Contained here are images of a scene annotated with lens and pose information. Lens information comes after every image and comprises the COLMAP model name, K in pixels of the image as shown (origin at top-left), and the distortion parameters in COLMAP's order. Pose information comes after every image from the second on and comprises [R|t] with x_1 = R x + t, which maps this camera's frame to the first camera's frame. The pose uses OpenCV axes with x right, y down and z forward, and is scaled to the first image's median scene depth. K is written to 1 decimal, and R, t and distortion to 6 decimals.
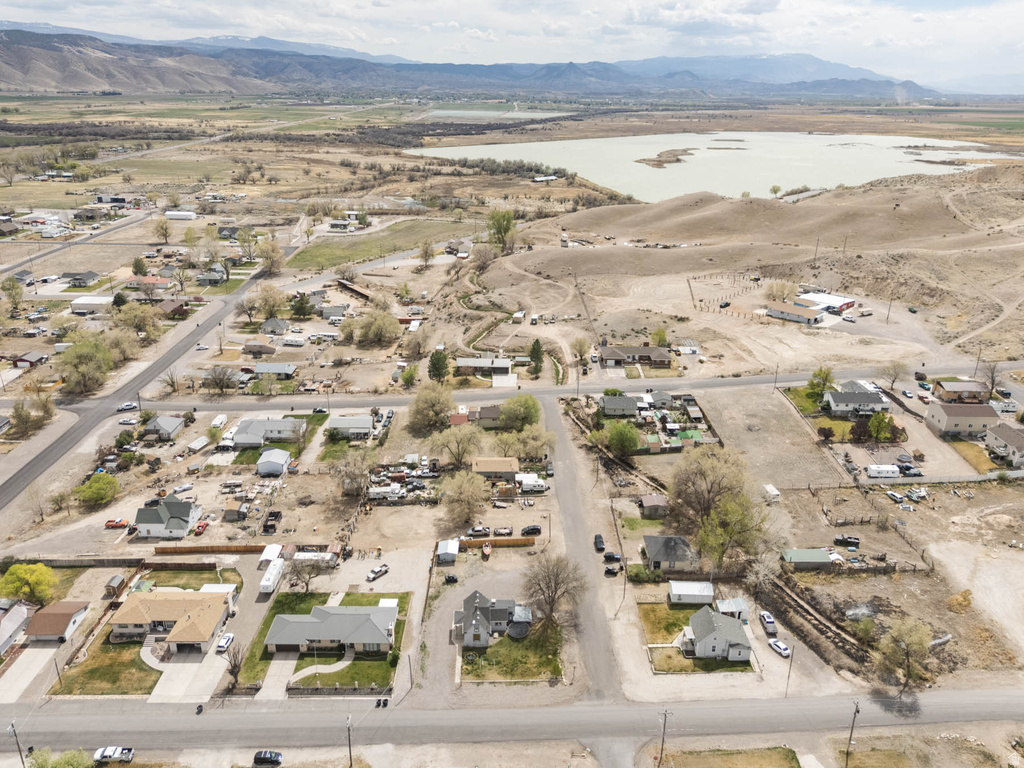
lens RADIAL K [[753.9, 0, 510.2], [0, 753.9, 378.9], [0, 0, 1]] dist [0.079609, -0.082213]
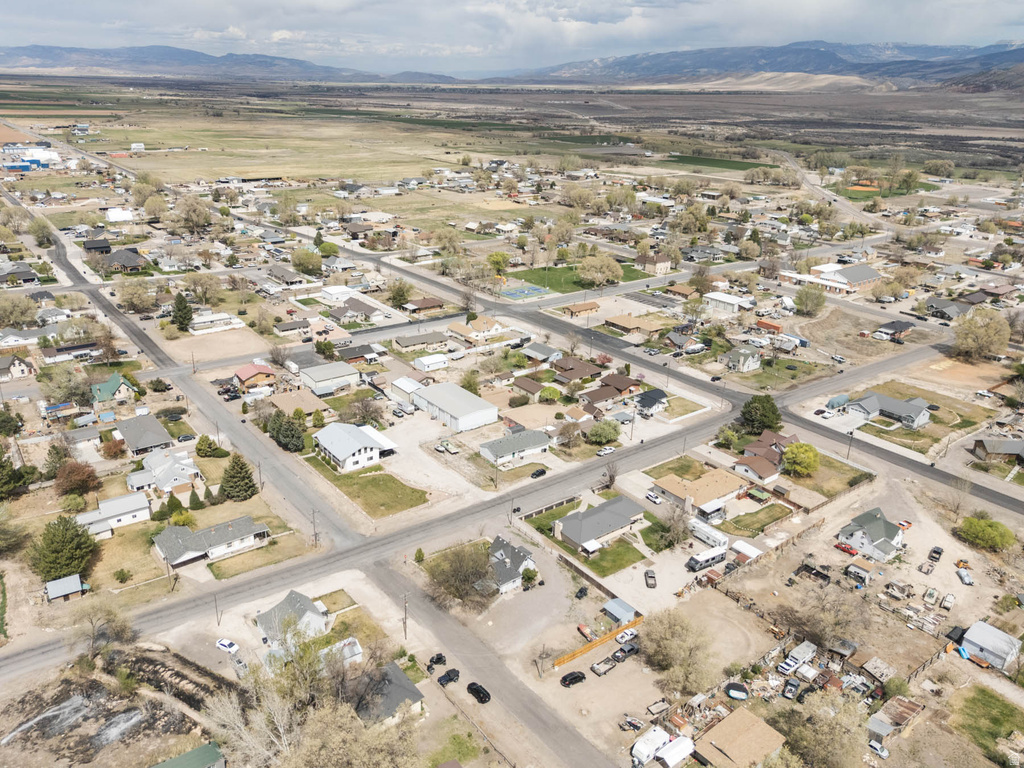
lens RADIAL K [[753.9, 0, 510.2], [0, 753.9, 378.9], [0, 0, 1]] dist [0.079609, -0.082213]
pose [[-0.796022, 0.186273, -0.575892, 0.355775], [-0.255273, 0.759385, 0.598473, -0.350024], [0.548803, 0.623408, -0.556937, 0.967007]]
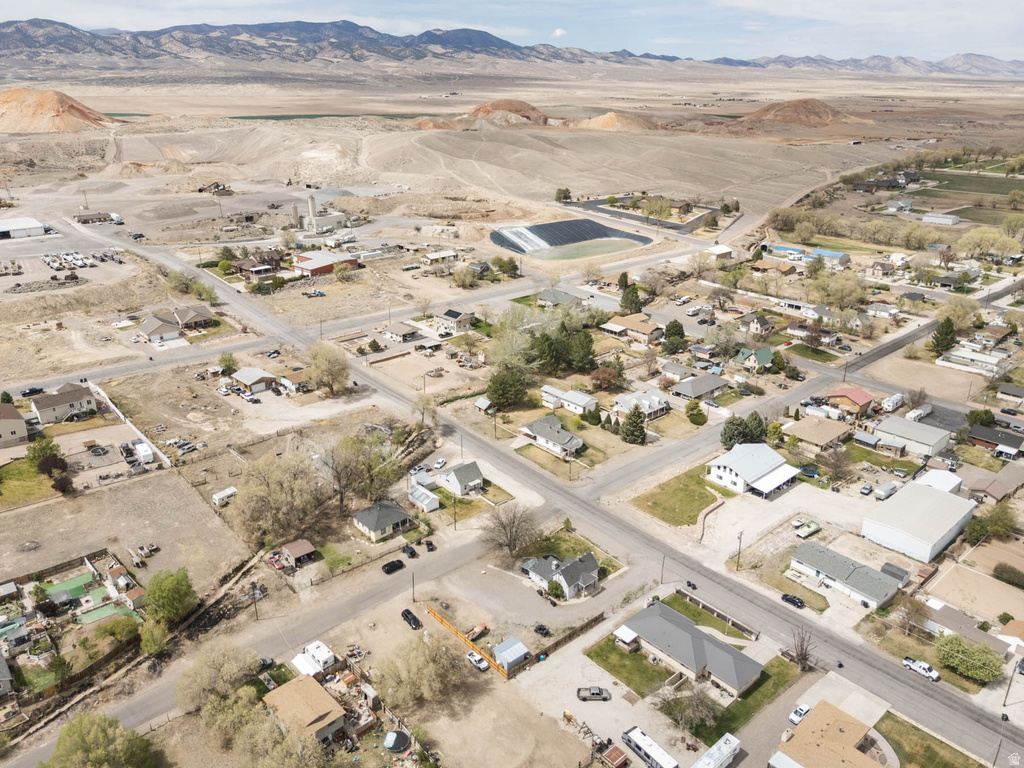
lens RADIAL K [[753.9, 0, 510.2], [0, 753.9, 378.9], [0, 0, 1]] dist [0.079609, -0.082213]
pose [[-0.662762, -0.285009, 0.692471, -0.426832], [0.263351, 0.776952, 0.571833, -0.348474], [-0.700994, 0.561352, -0.439877, 0.923200]]
